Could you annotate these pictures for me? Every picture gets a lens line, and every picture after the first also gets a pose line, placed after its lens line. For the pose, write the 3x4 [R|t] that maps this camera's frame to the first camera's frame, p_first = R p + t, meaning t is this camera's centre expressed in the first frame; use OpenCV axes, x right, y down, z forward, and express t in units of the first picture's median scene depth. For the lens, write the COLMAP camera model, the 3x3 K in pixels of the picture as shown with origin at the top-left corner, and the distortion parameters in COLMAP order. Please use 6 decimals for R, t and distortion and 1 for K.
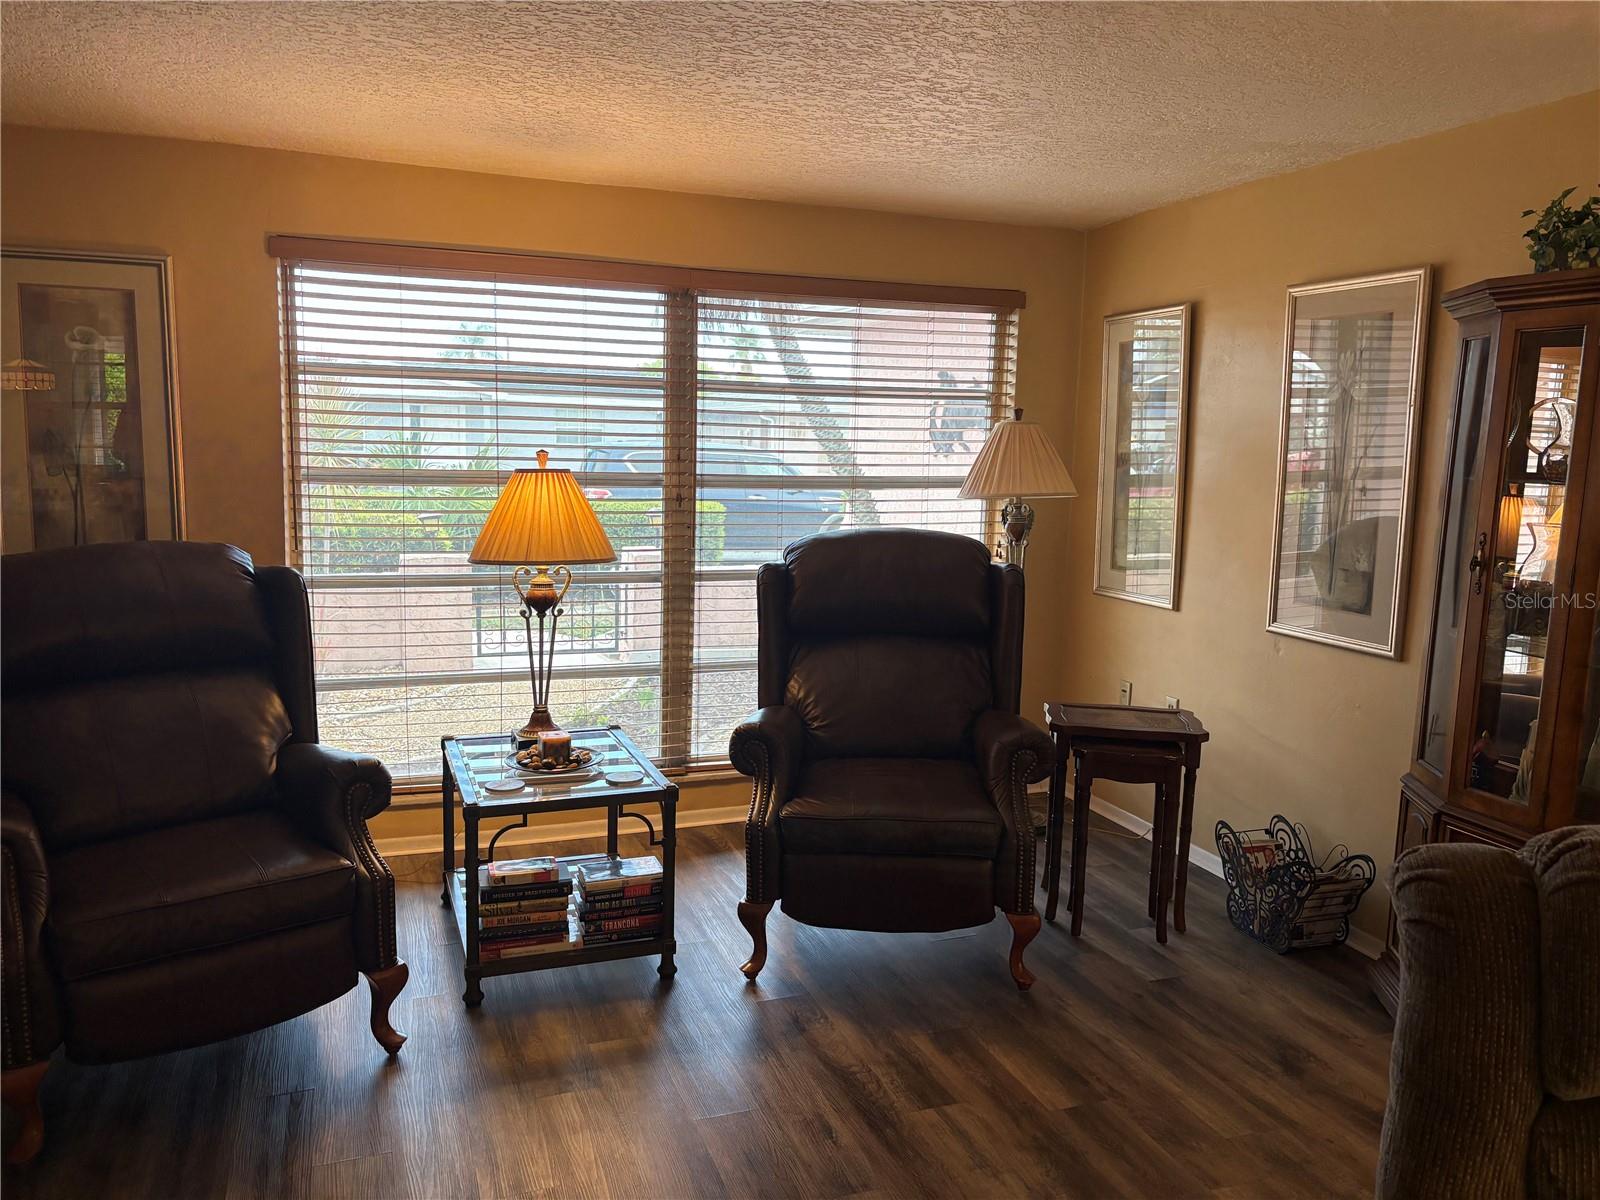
lens RADIAL K [[1218.4, 0, 800.9], [0, 1218.4, 602.2], [0, 0, 1]] dist [0.035253, -0.005409]
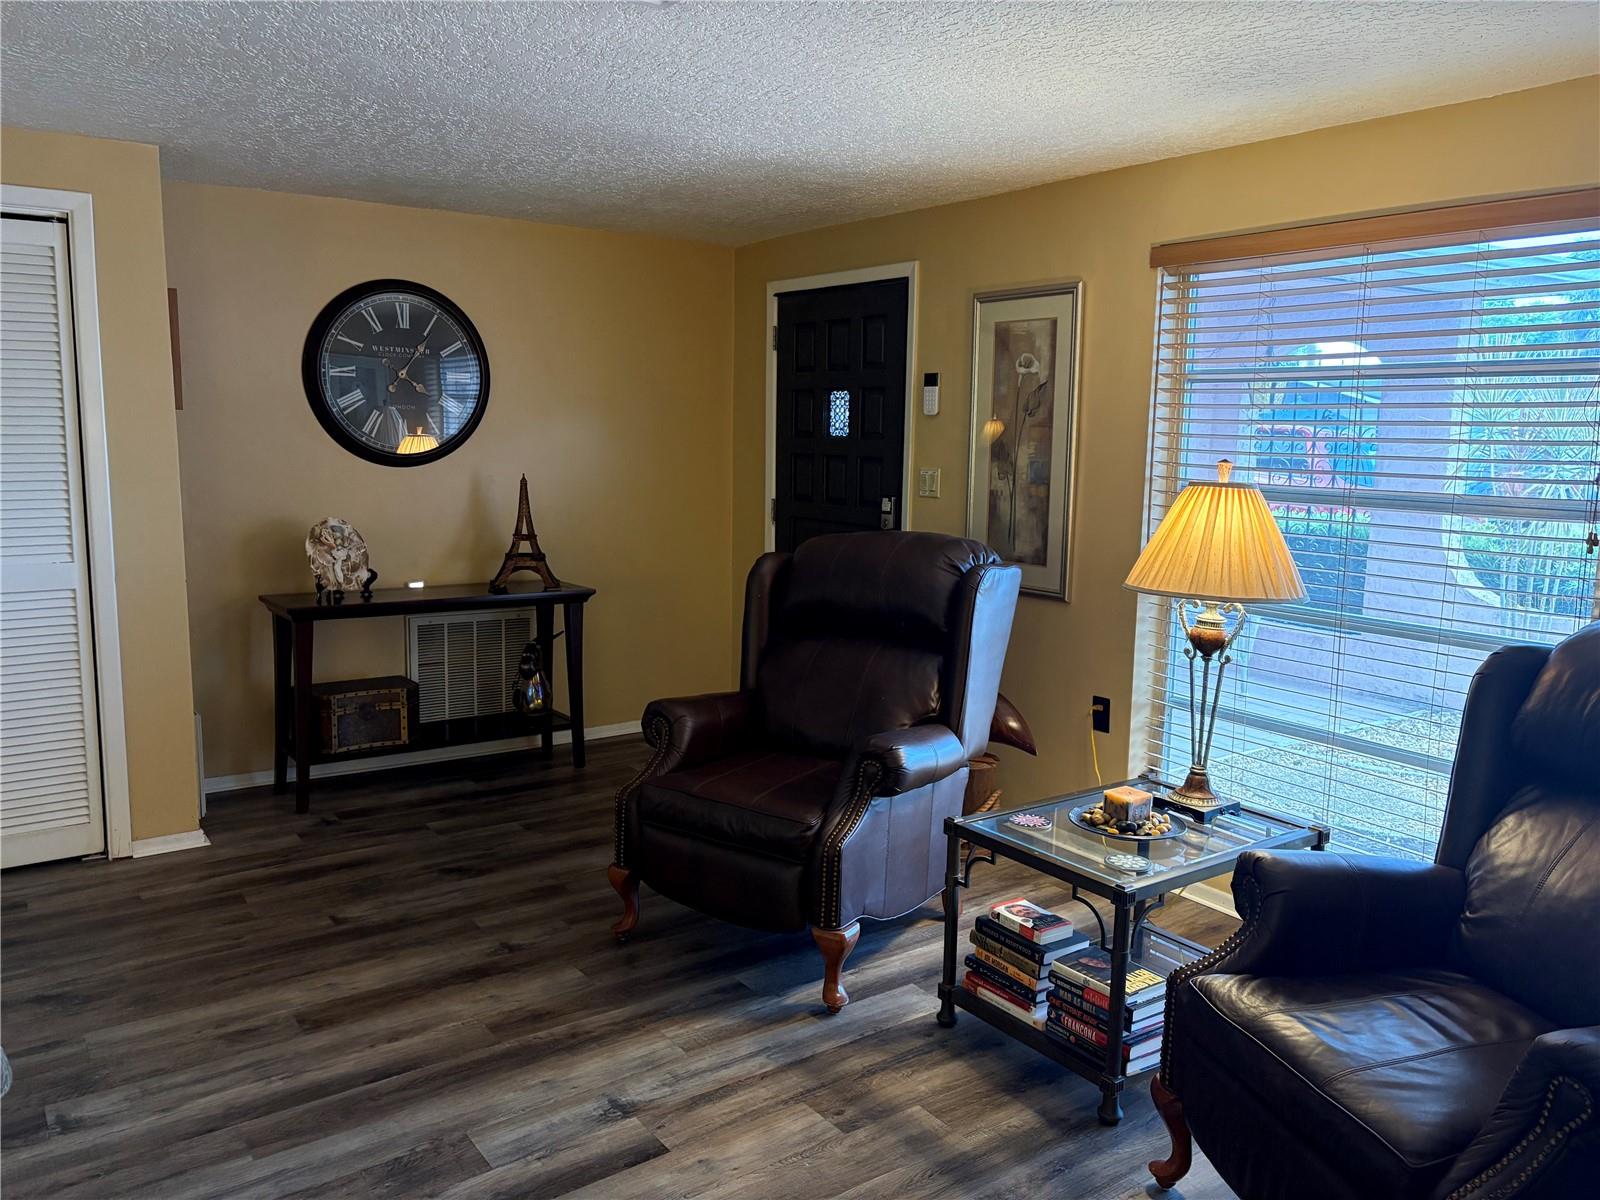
lens RADIAL K [[1218.4, 0, 801.3], [0, 1218.4, 598.1], [0, 0, 1]] dist [0.035253, -0.005409]
pose [[0.266179, 0.119371, -0.956504, 0.505086], [-0.138603, 0.986730, 0.084572, -0.062069], [0.953907, 0.110063, 0.279192, 0.495559]]
